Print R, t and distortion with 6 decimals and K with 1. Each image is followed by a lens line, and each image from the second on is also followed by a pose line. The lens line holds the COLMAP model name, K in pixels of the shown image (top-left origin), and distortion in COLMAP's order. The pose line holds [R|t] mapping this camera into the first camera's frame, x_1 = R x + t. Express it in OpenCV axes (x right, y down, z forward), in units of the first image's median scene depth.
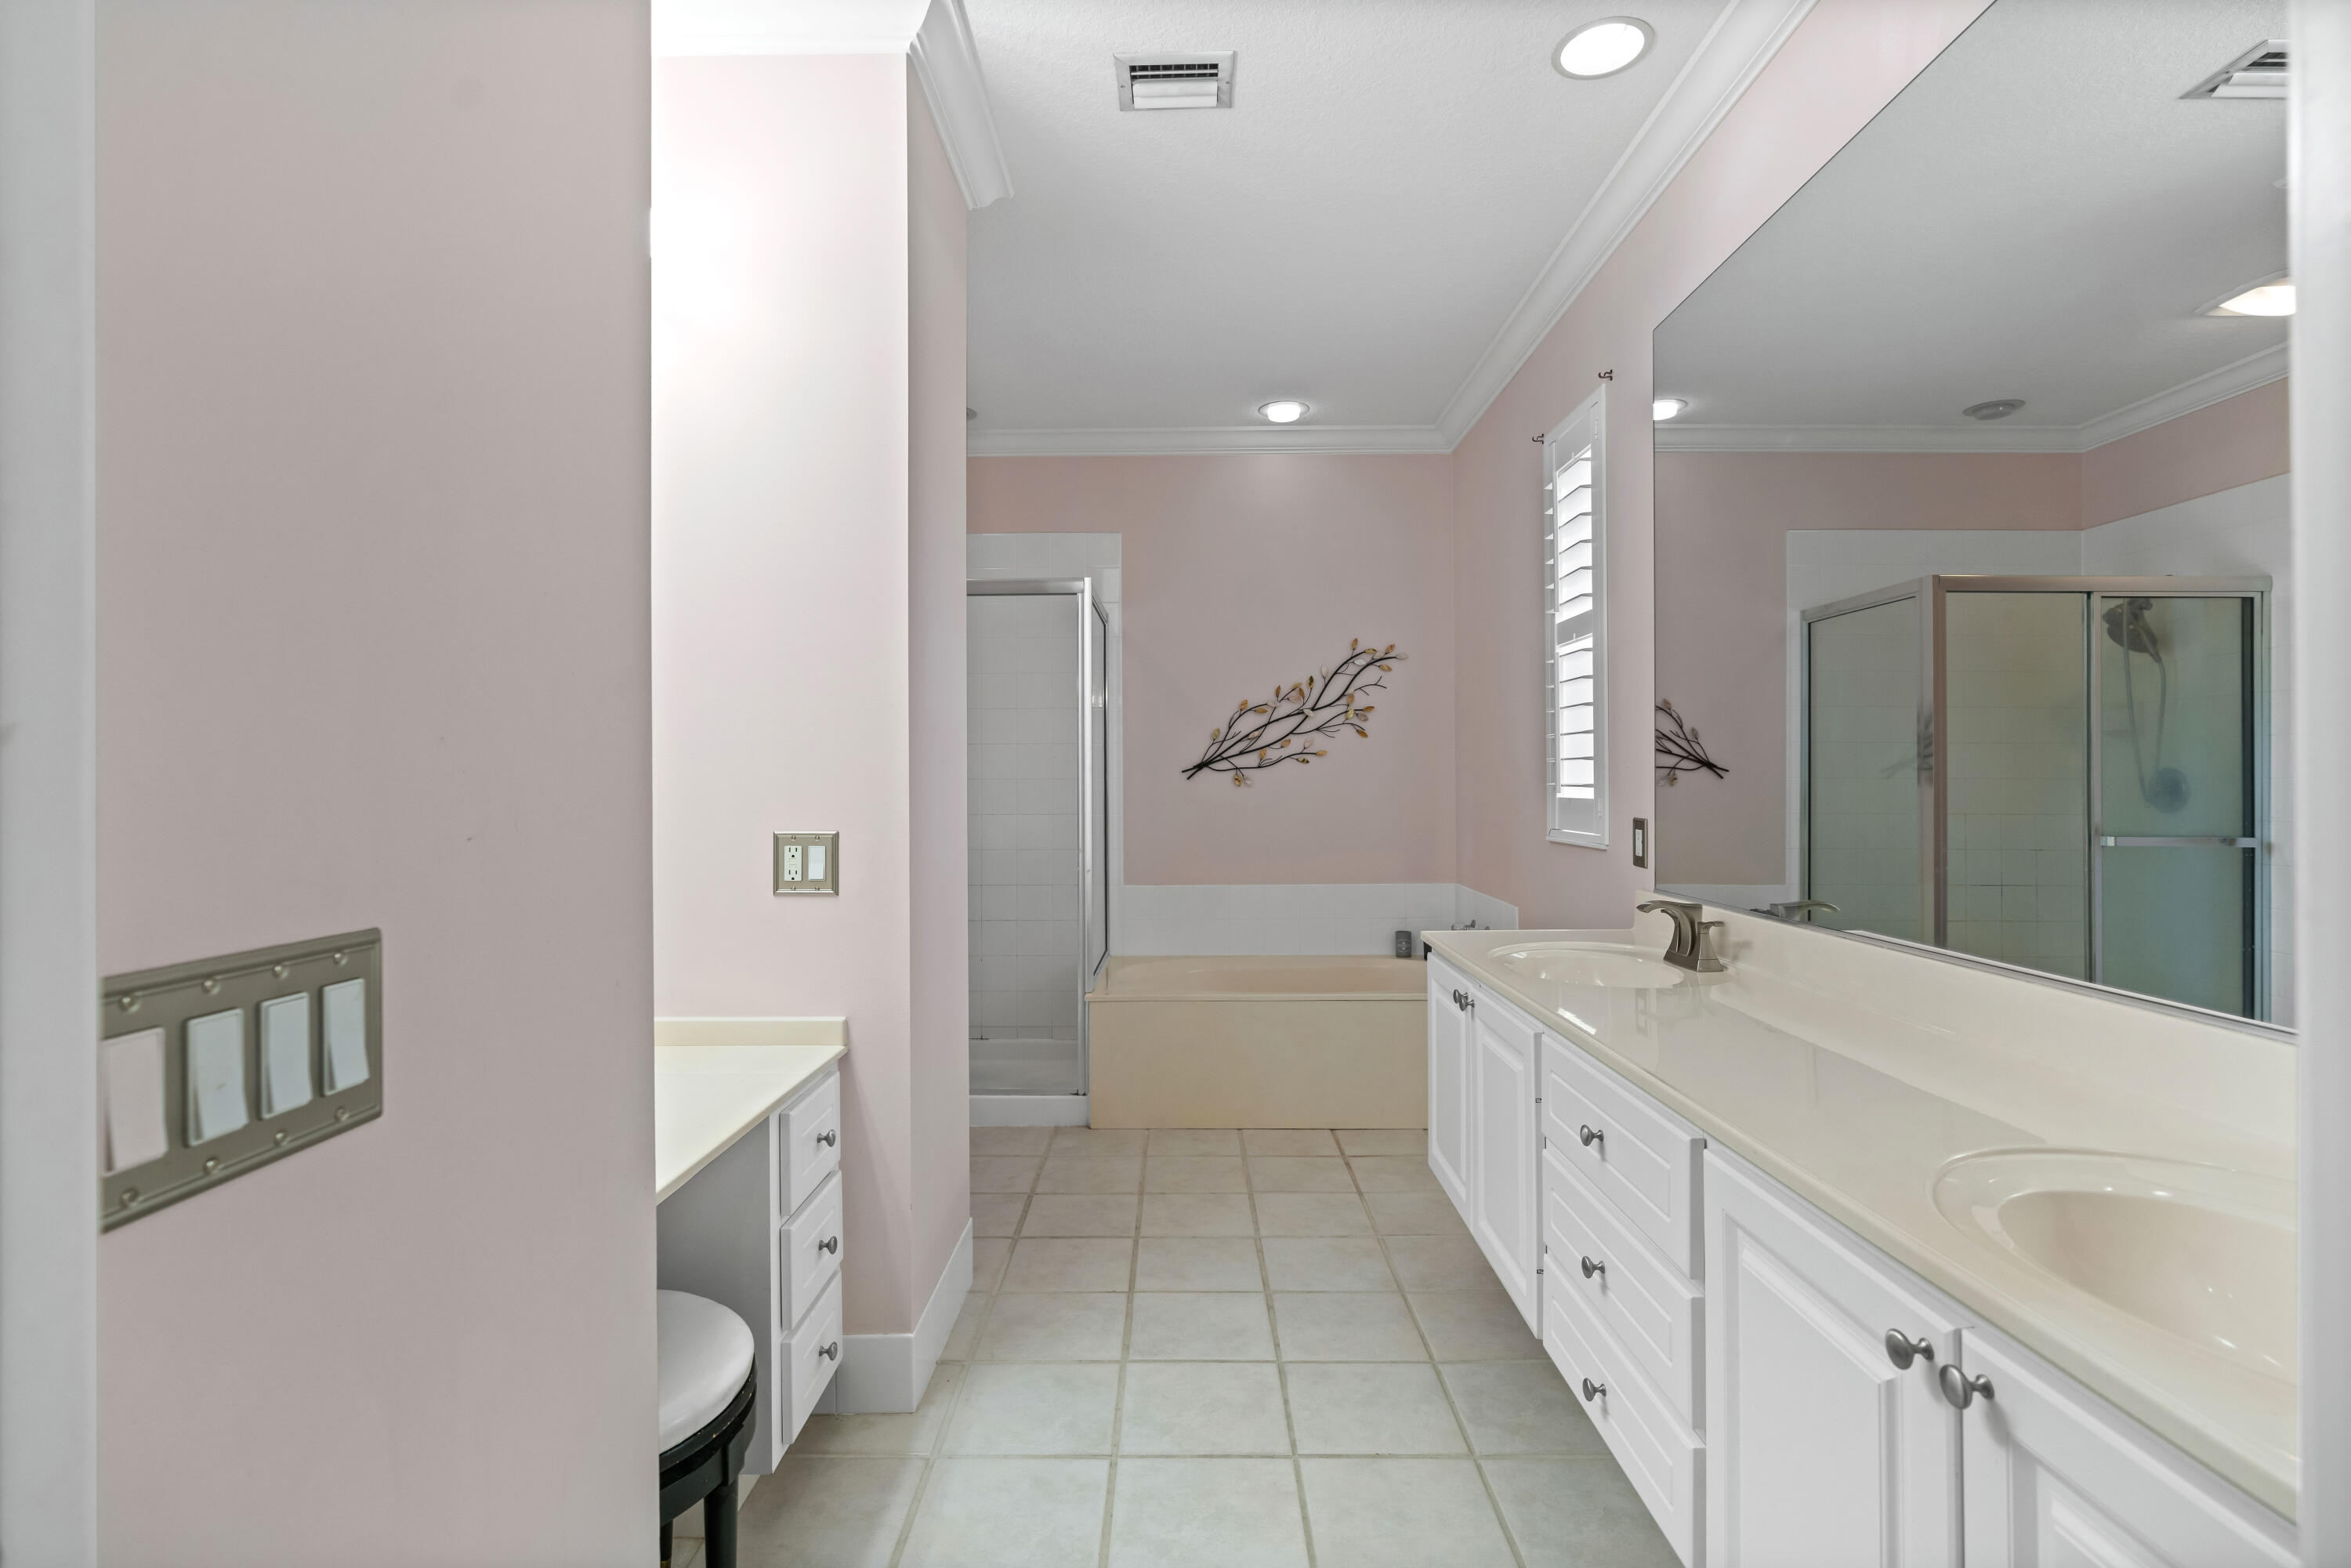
lens RADIAL K [[1110.3, 0, 1191.4], [0, 1110.3, 780.3], [0, 0, 1]] dist [-0.013576, 0.006789]
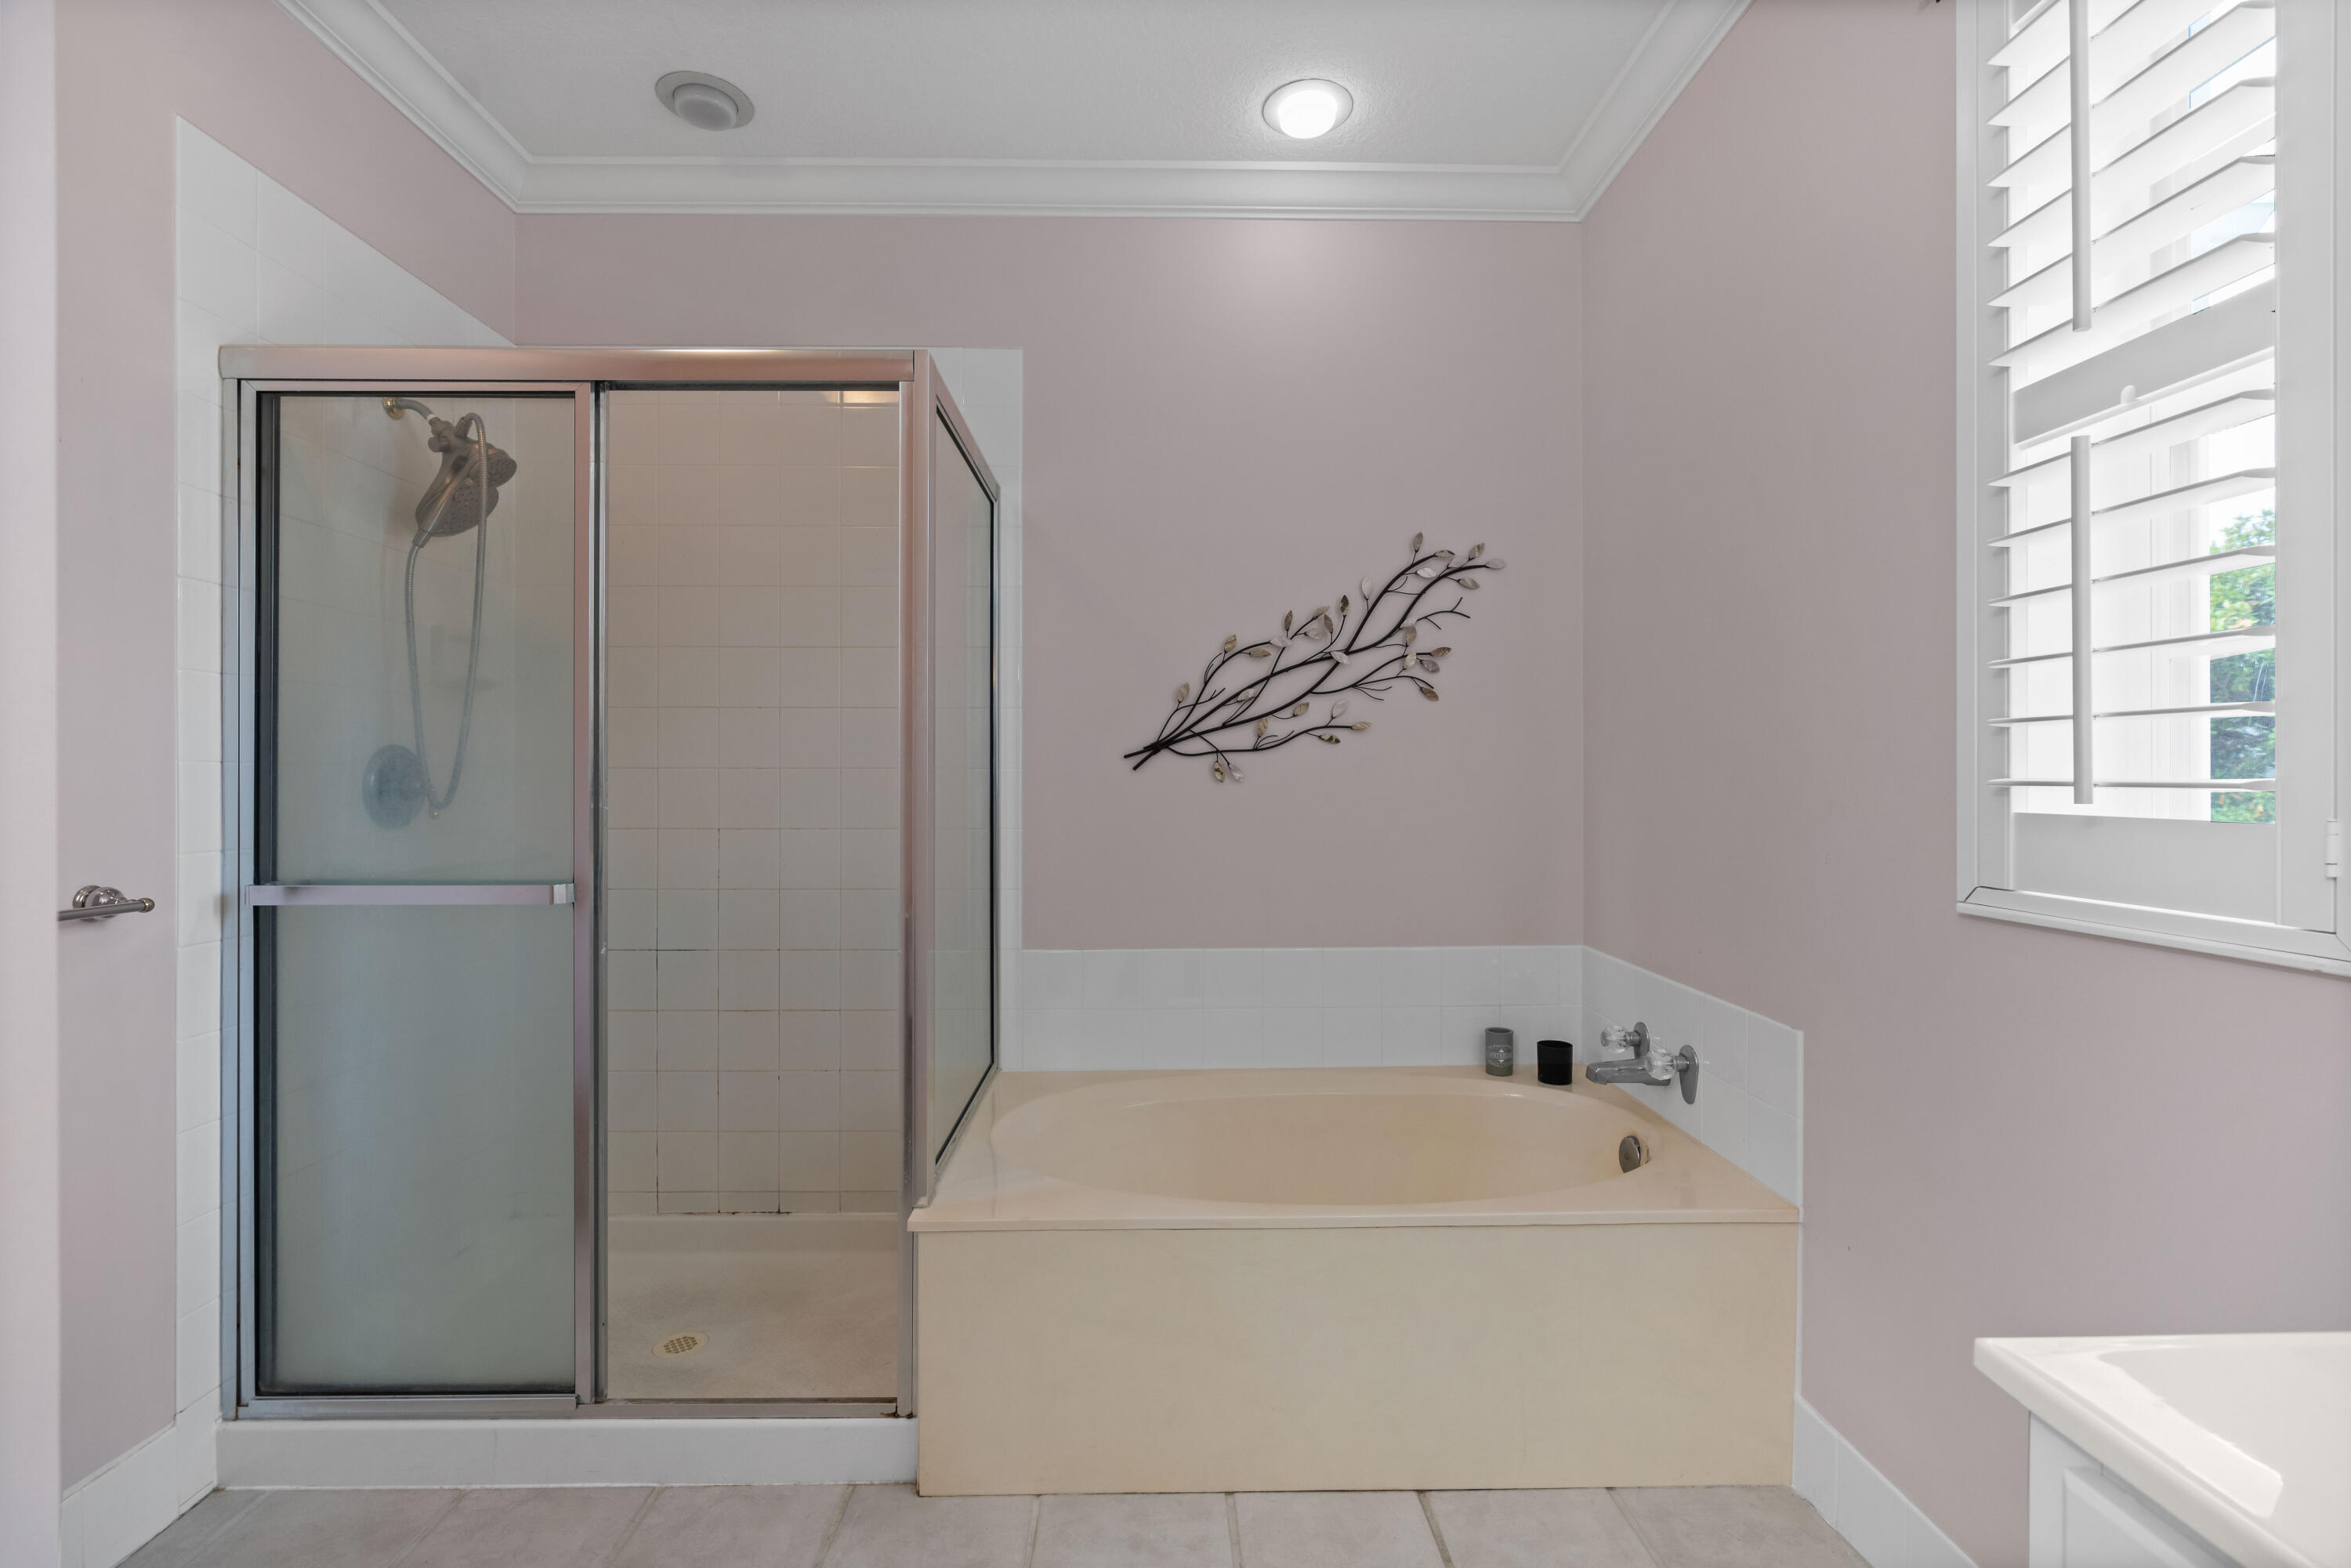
lens RADIAL K [[1057.1, 0, 1163.3], [0, 1057.1, 775.8], [0, 0, 1]] dist [-0.015198, 0.007136]
pose [[0.999924, 0.005724, 0.010924, 0.007274], [-0.005711, 0.999983, -0.001243, 0.003464], [-0.010931, 0.001180, 0.999940, 0.514110]]
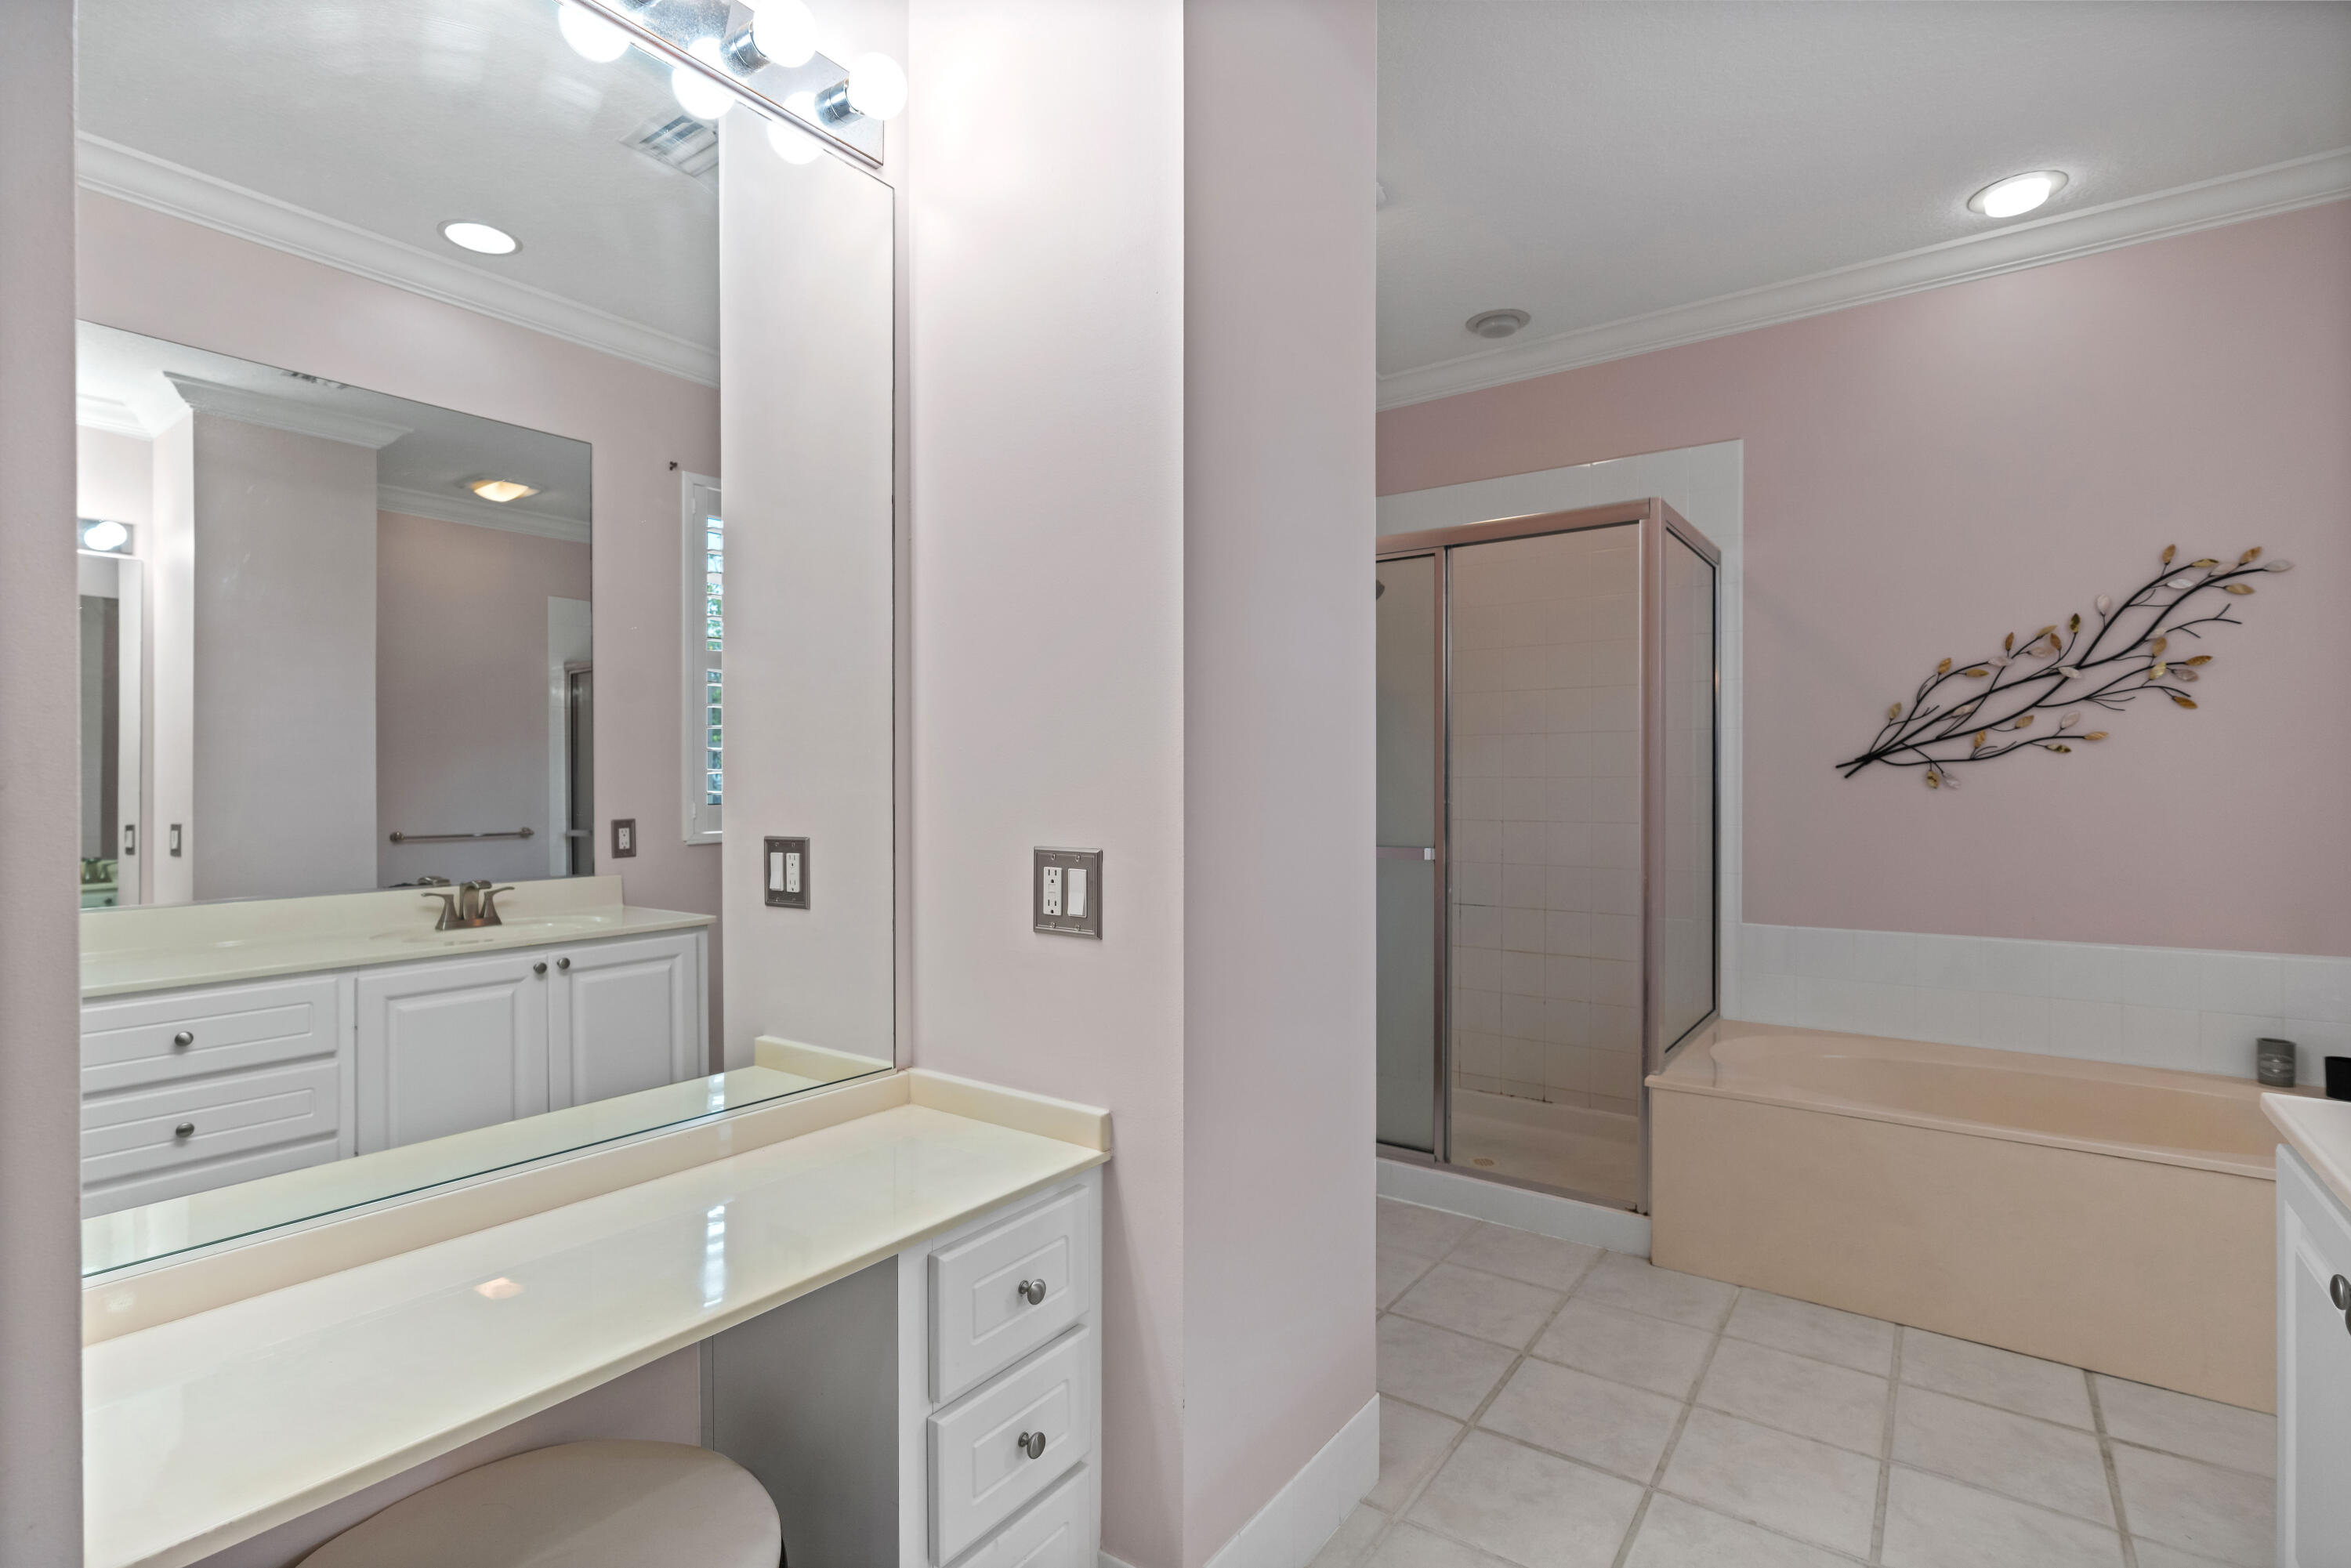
lens RADIAL K [[1110.3, 0, 1171.4], [0, 1110.3, 785.1], [0, 0, 1]] dist [-0.013576, 0.006789]
pose [[0.810479, 0.007484, -0.585720, 0.069548], [-0.002840, 0.999957, 0.008847, -0.001143], [0.585761, -0.005507, 0.810465, 0.226341]]
